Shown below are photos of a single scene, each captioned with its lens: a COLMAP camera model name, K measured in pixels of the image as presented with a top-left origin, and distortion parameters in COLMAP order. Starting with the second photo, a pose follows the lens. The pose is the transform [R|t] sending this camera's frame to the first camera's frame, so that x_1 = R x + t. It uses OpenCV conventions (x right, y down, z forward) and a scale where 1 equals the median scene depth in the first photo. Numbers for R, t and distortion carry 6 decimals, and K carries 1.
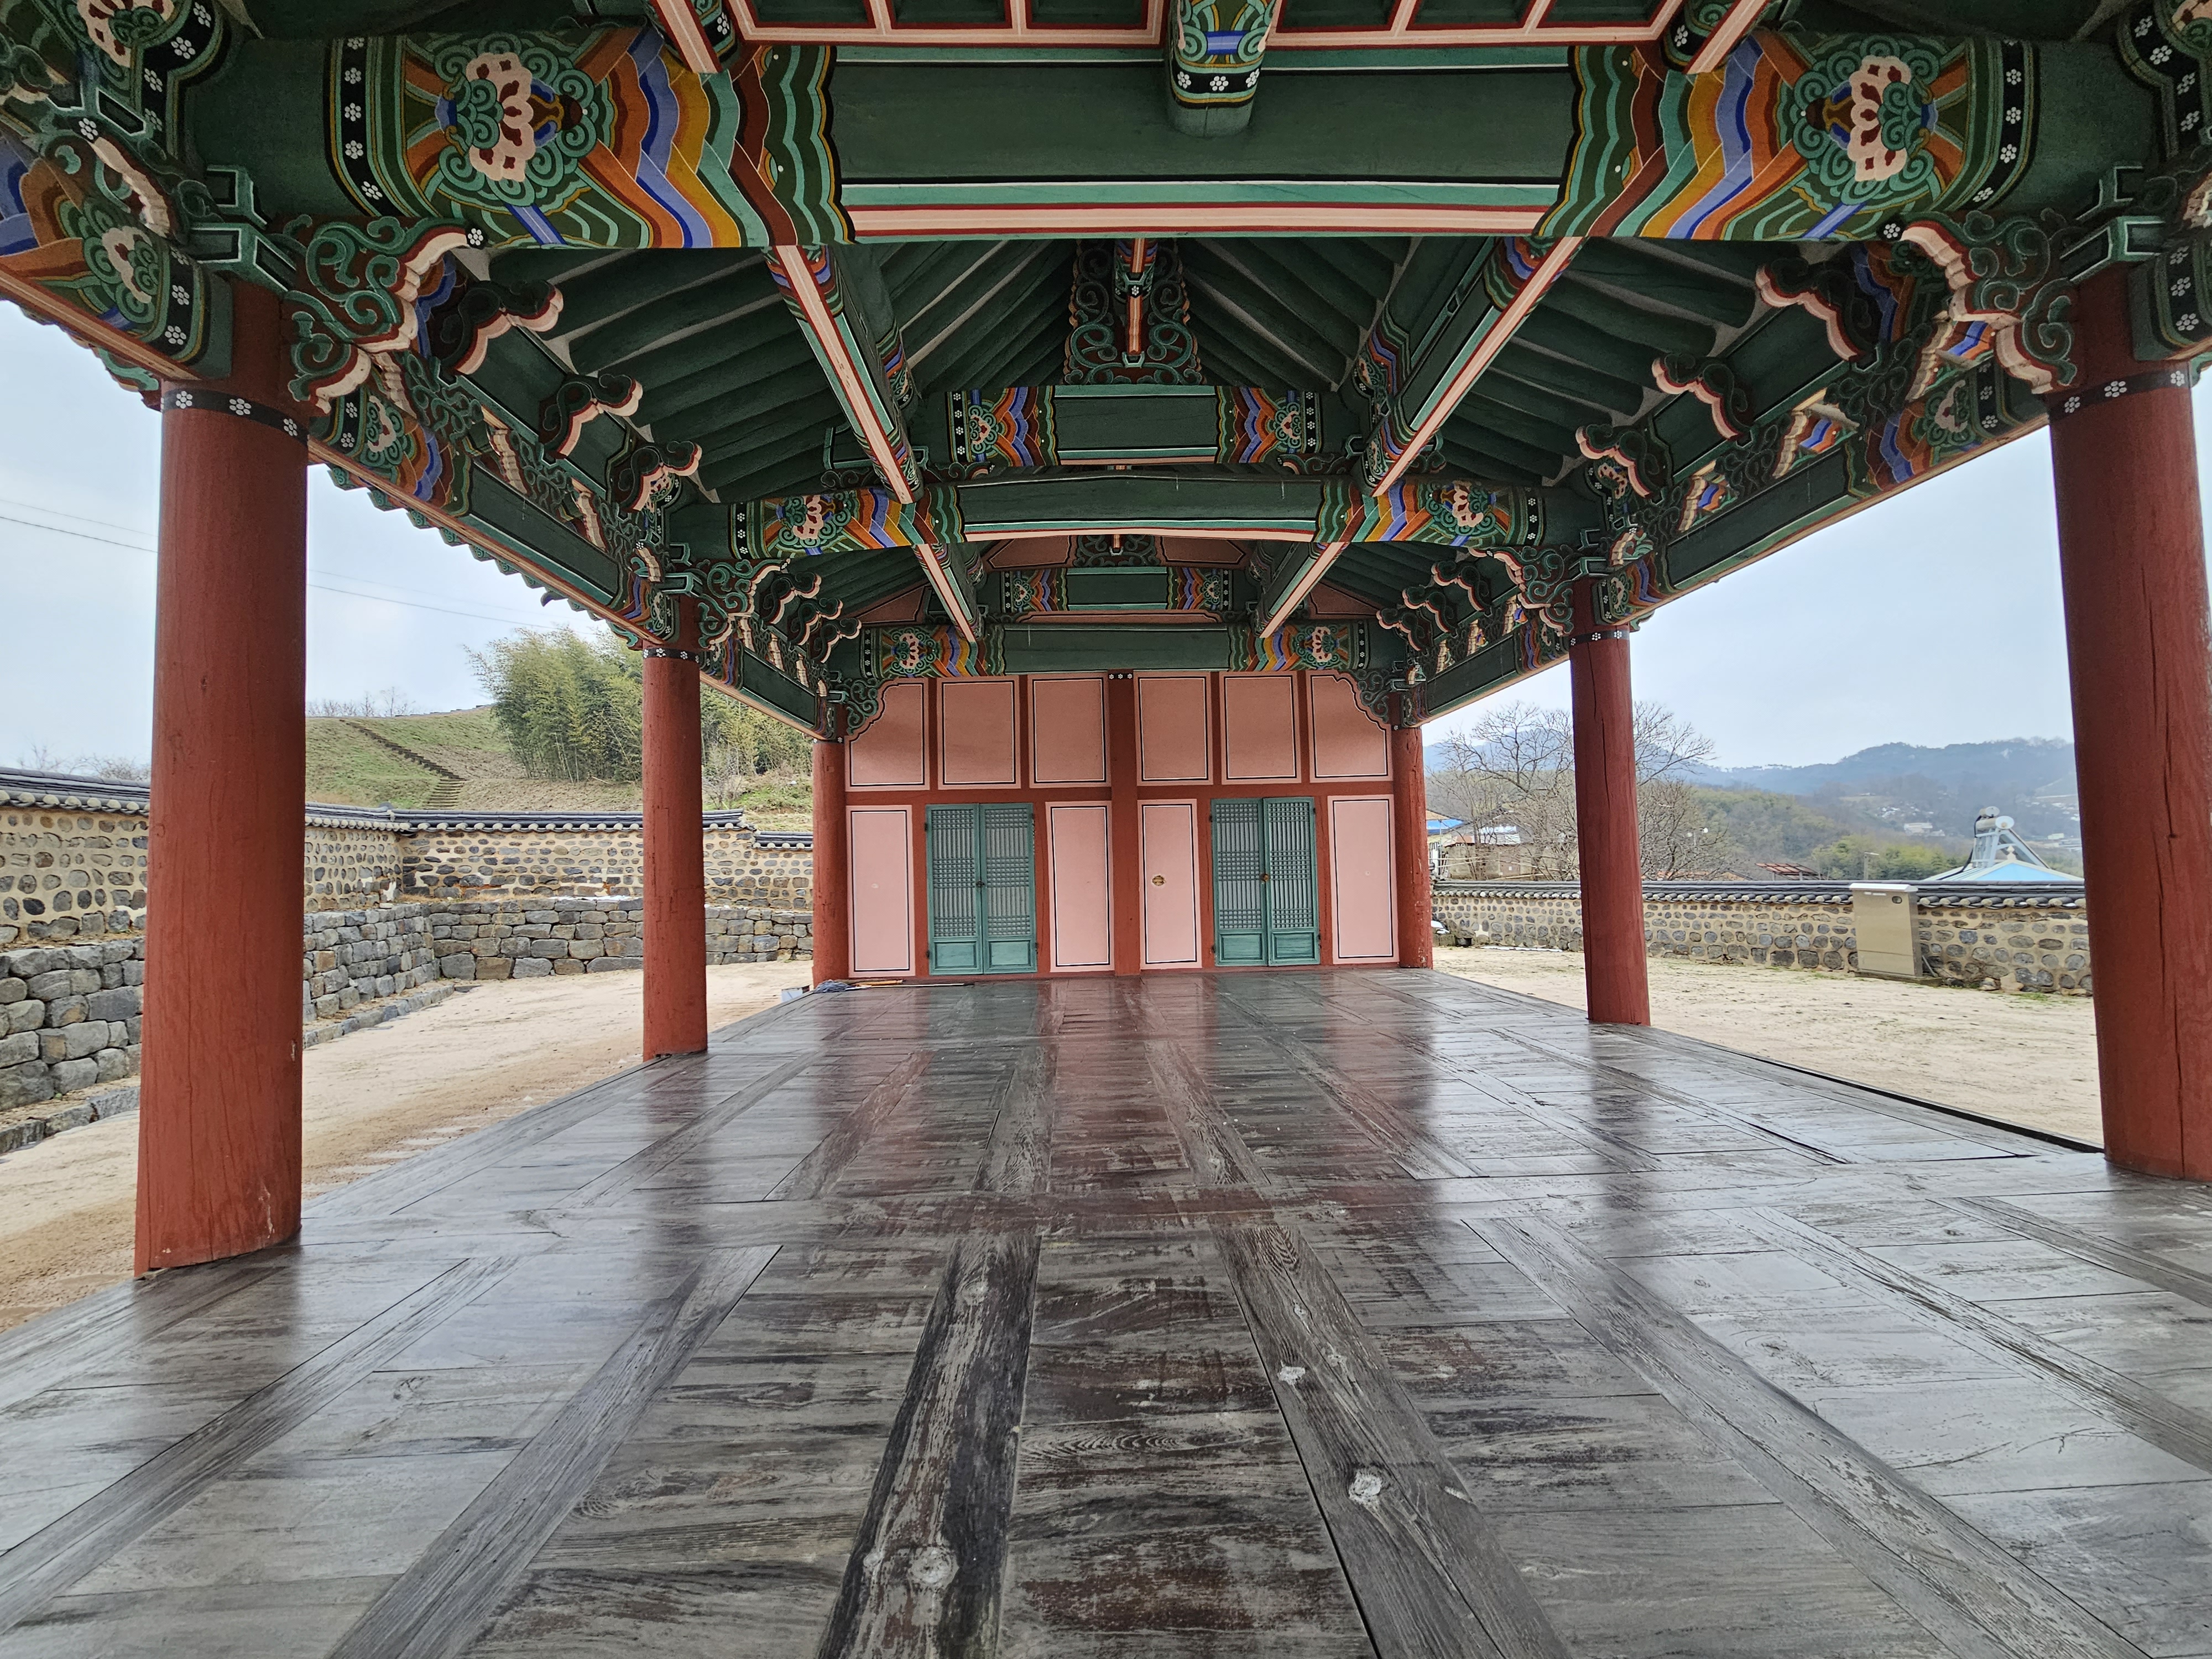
lens RADIAL K [[907.5, 0, 1107.1], [0, 907.5, 839.3], [0, 0, 1]] dist [0.000103, 0.000101]
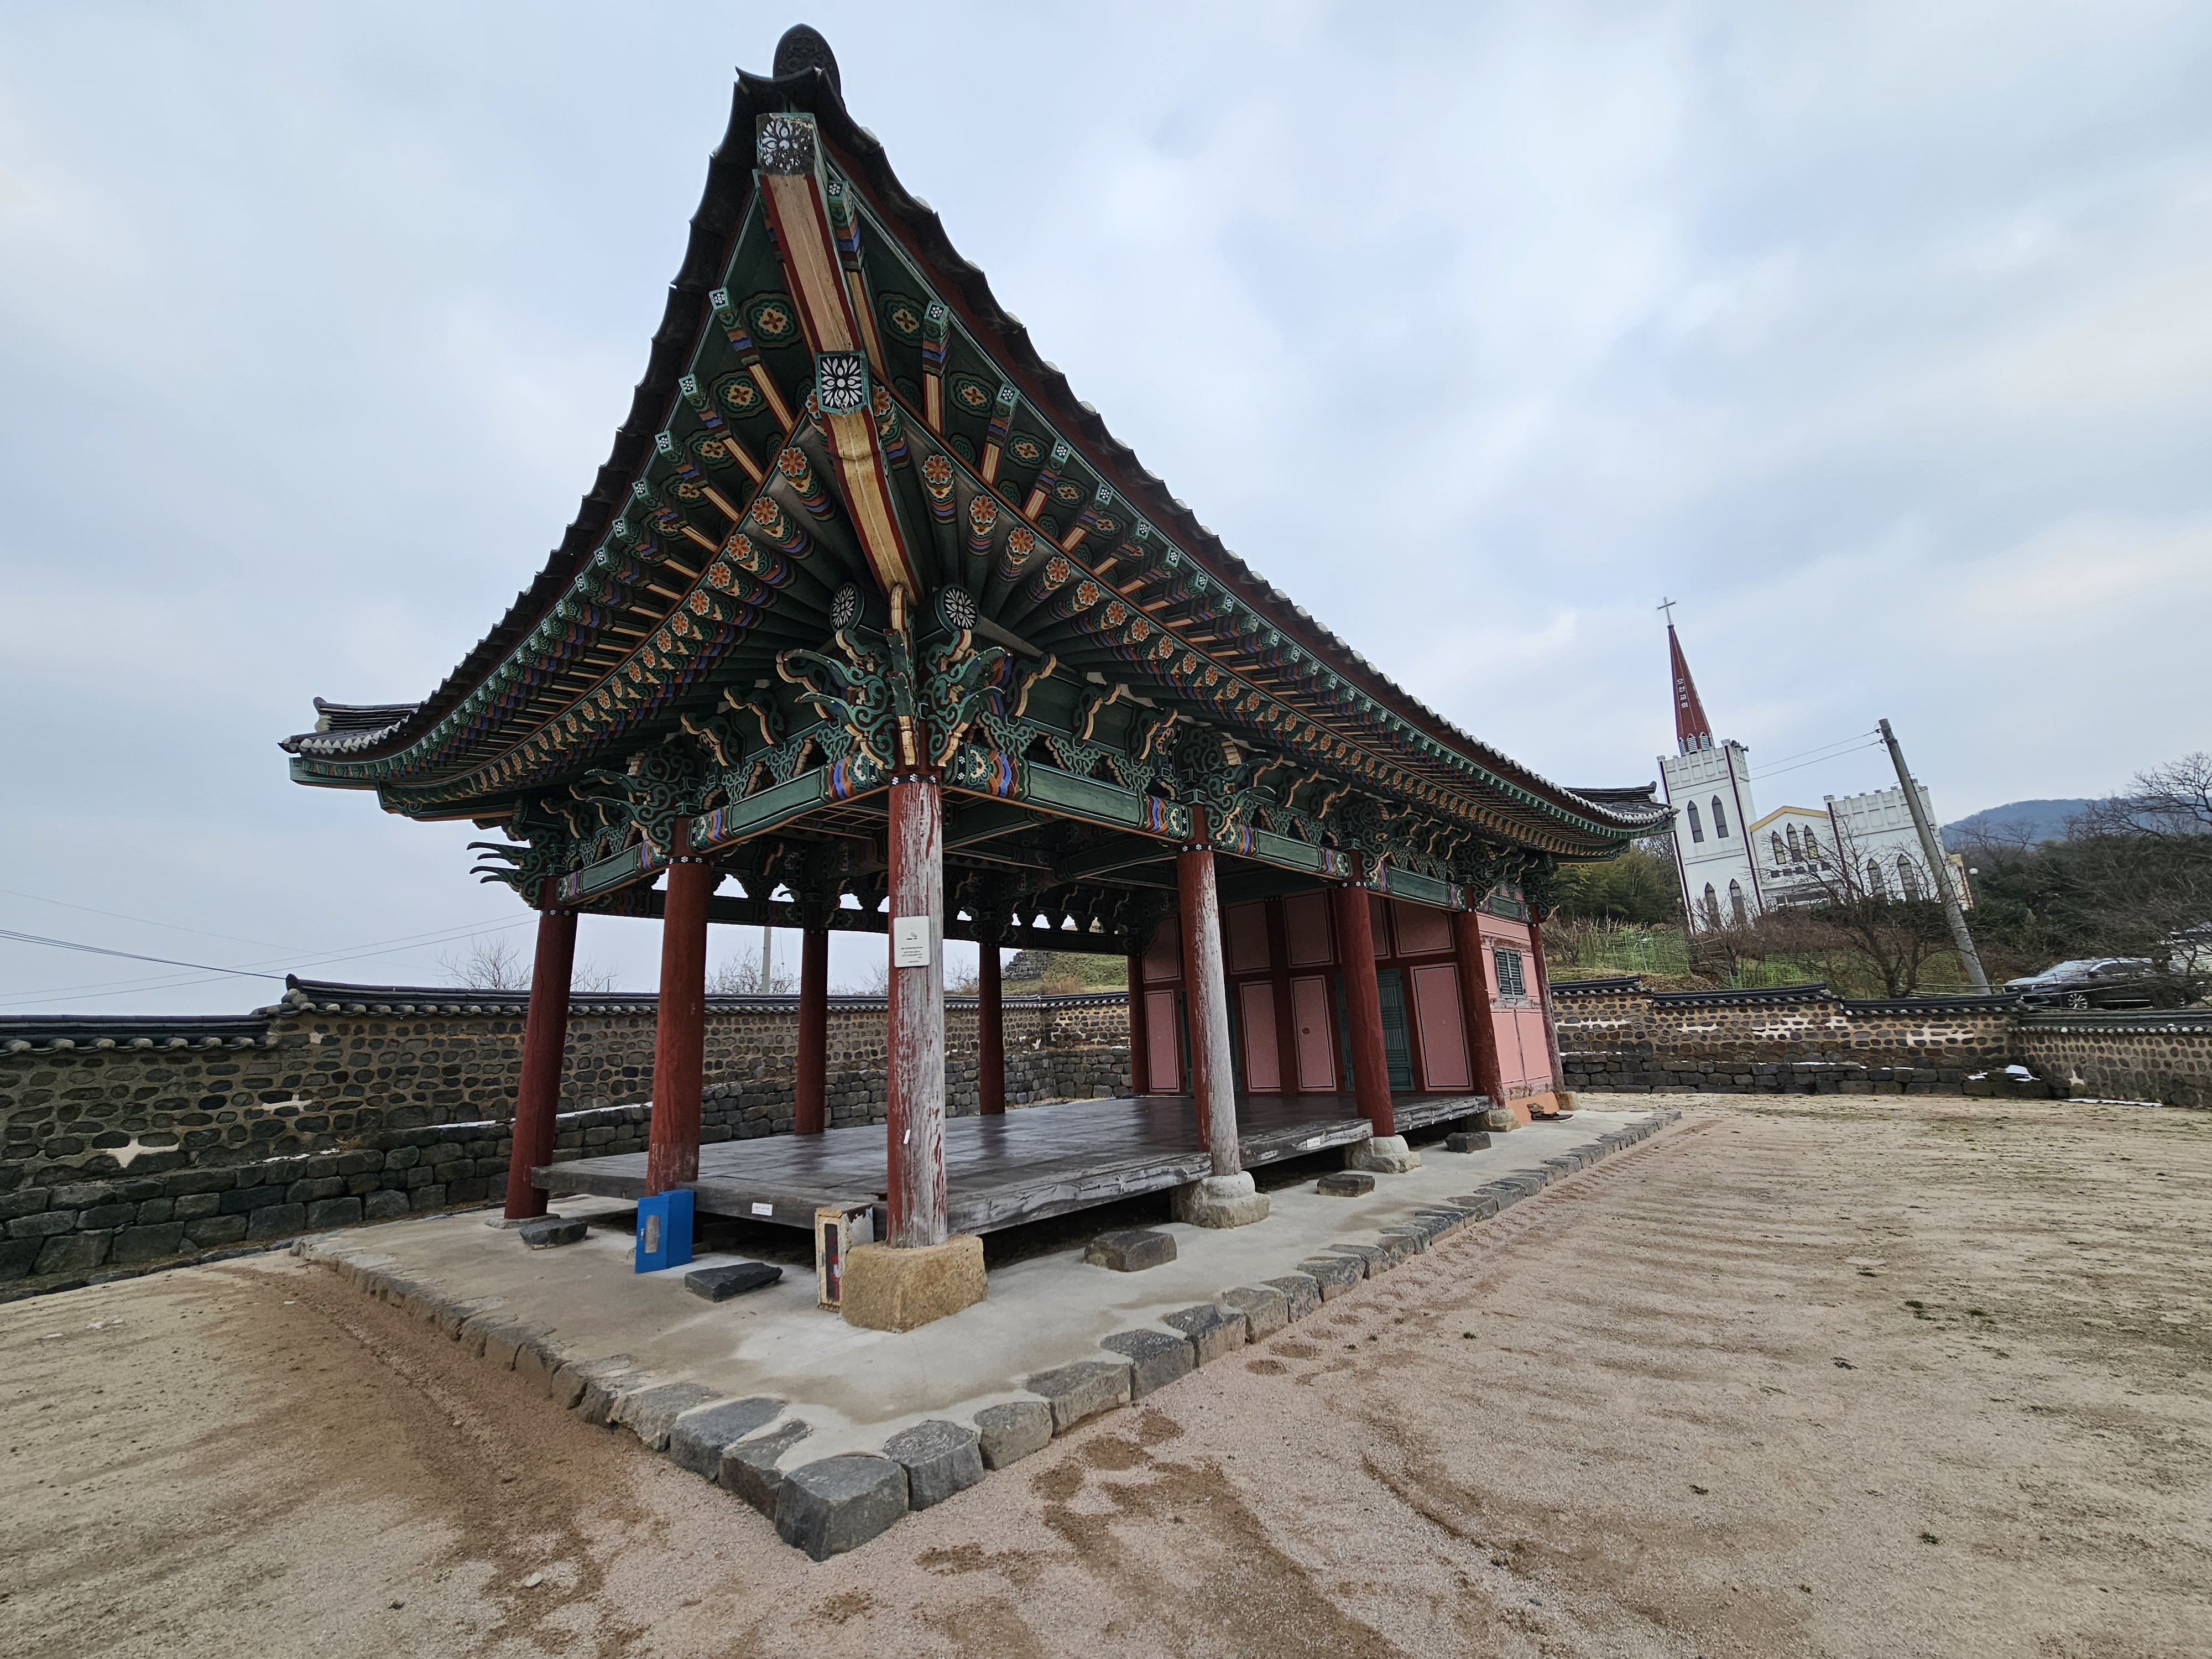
lens RADIAL K [[907.5, 0, 1107.1], [0, 907.5, 839.3], [0, 0, 1]] dist [0.000103, 0.000101]
pose [[0.734341, -0.161342, -0.659327, 0.822455], [0.055208, 0.982319, -0.178891, -0.015159], [0.676531, 0.094967, 0.730265, -0.341226]]
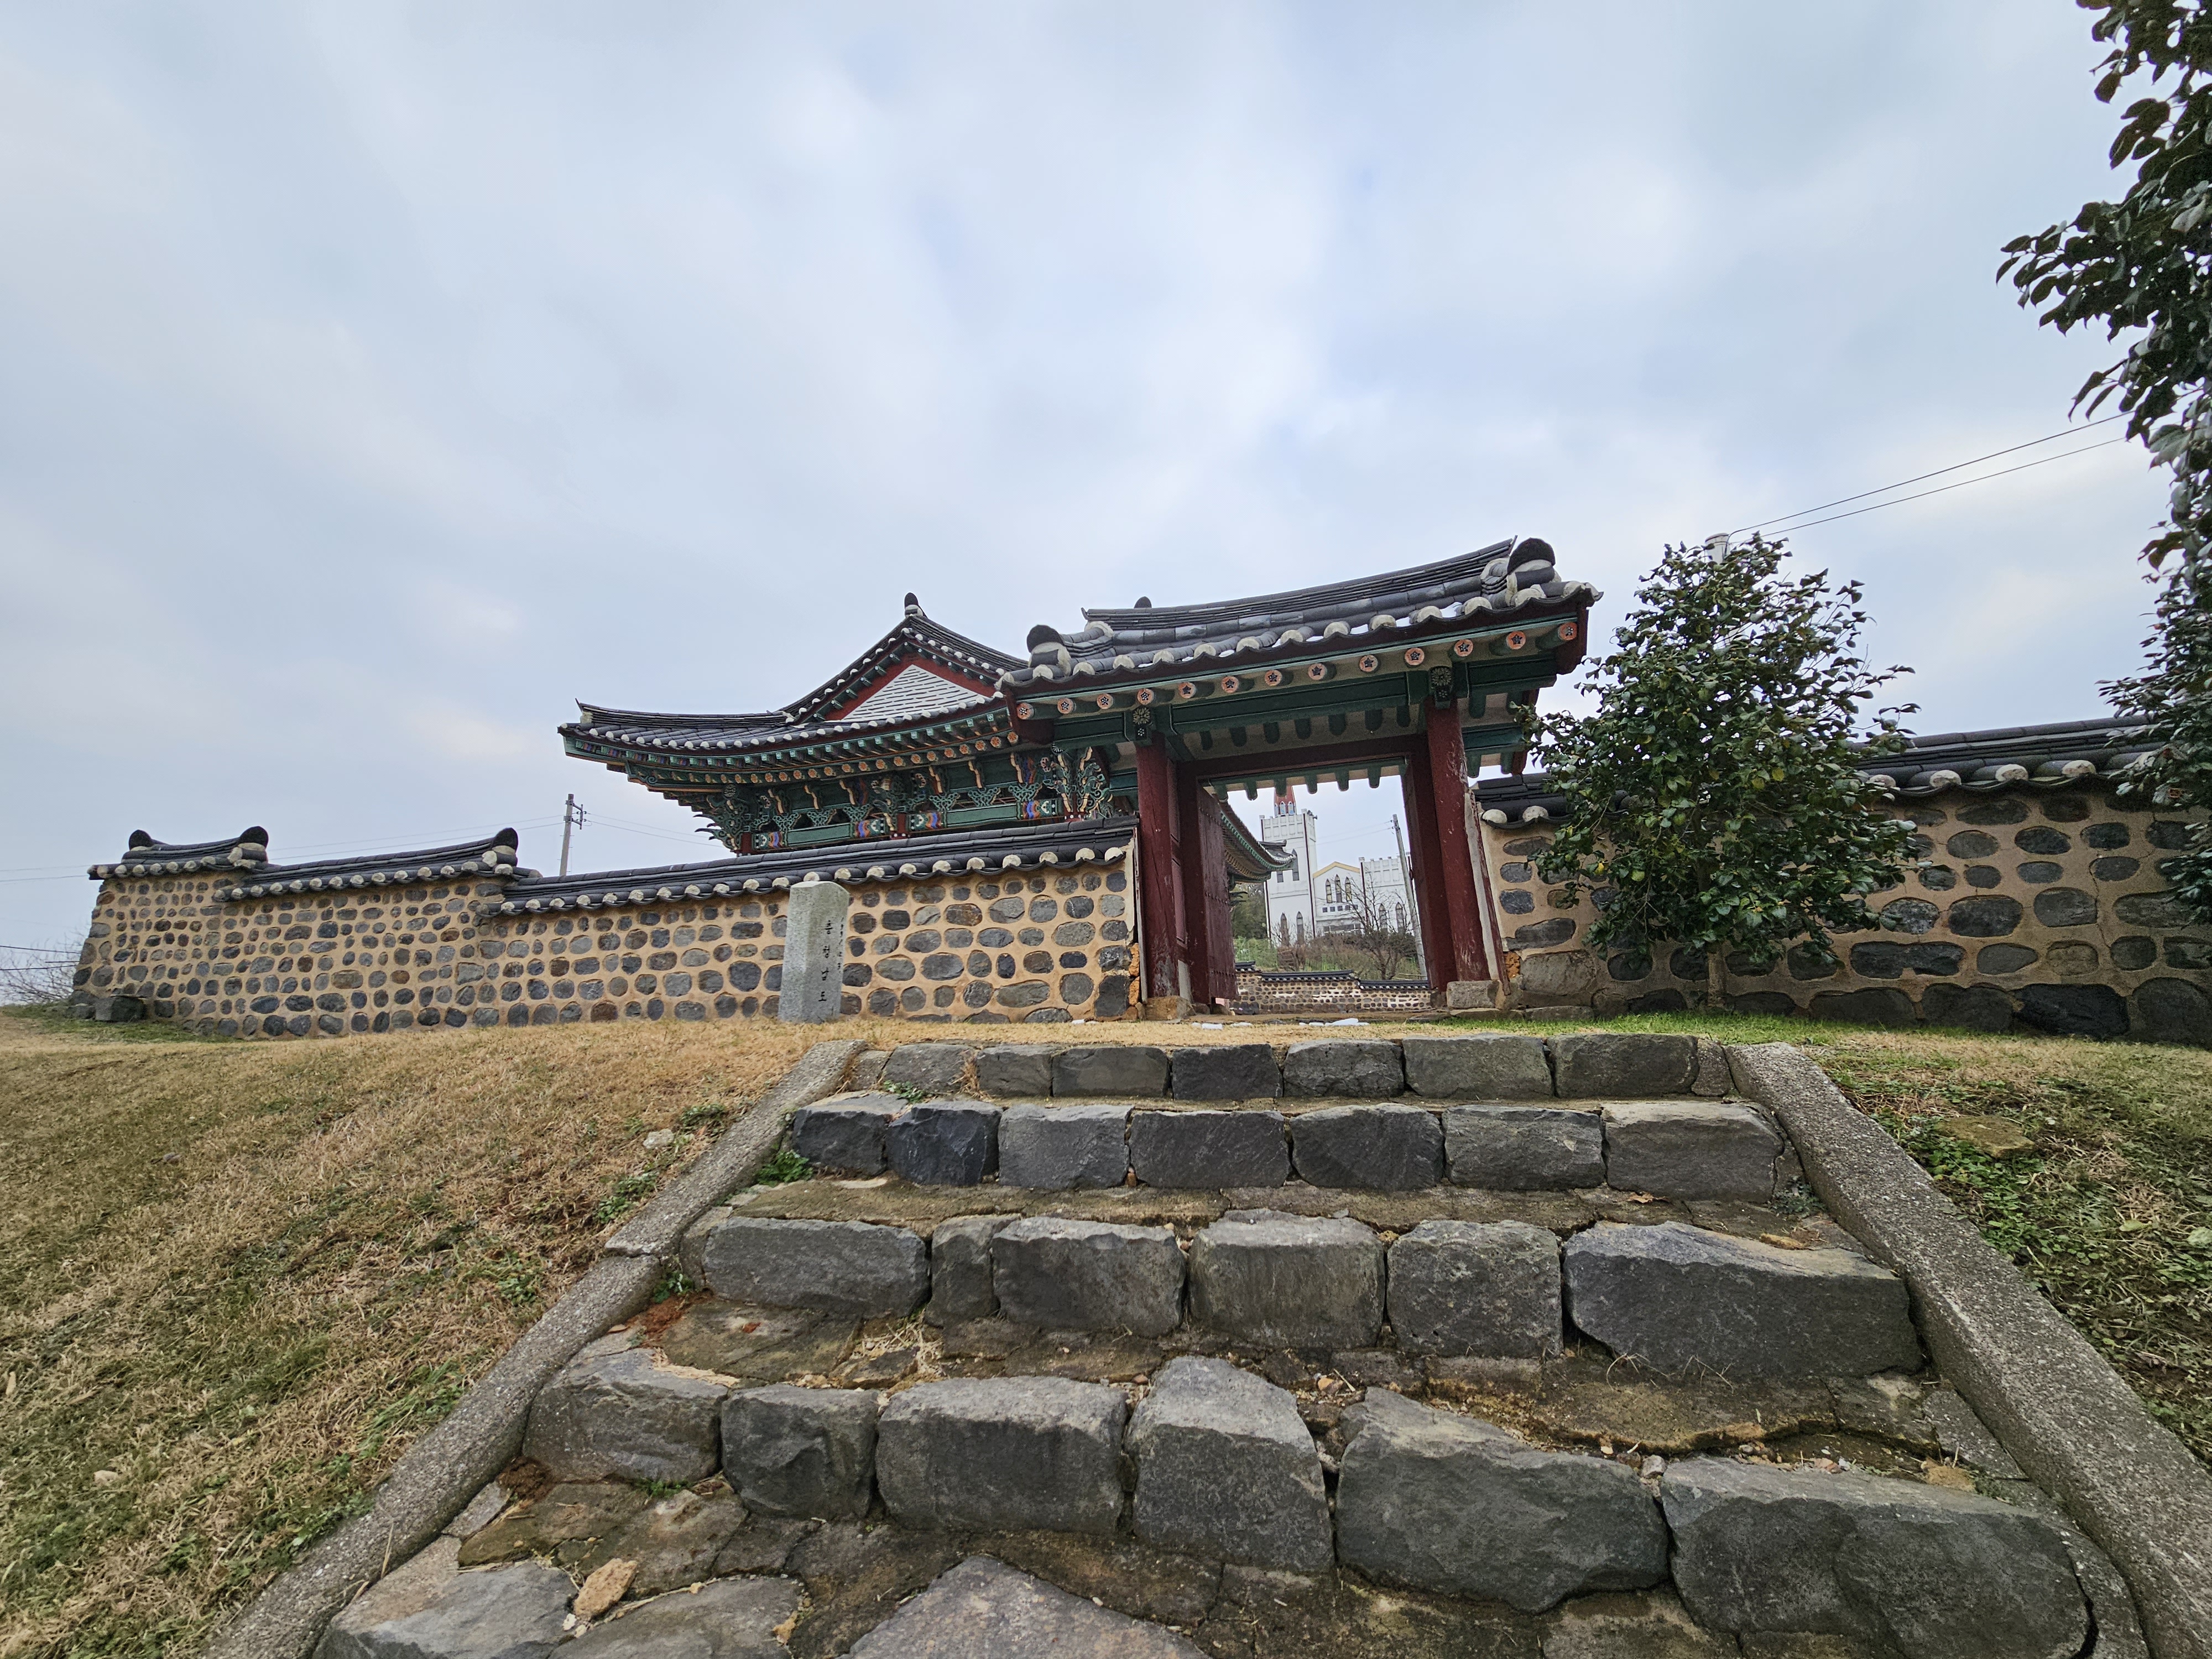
lens RADIAL K [[907.5, 0, 1107.1], [0, 907.5, 839.3], [0, 0, 1]] dist [0.000103, 0.000101]
pose [[0.945080, -0.080996, -0.316643, 0.860930], [0.025714, 0.984230, -0.175015, 0.127487], [0.325826, 0.157261, 0.932259, -1.318805]]
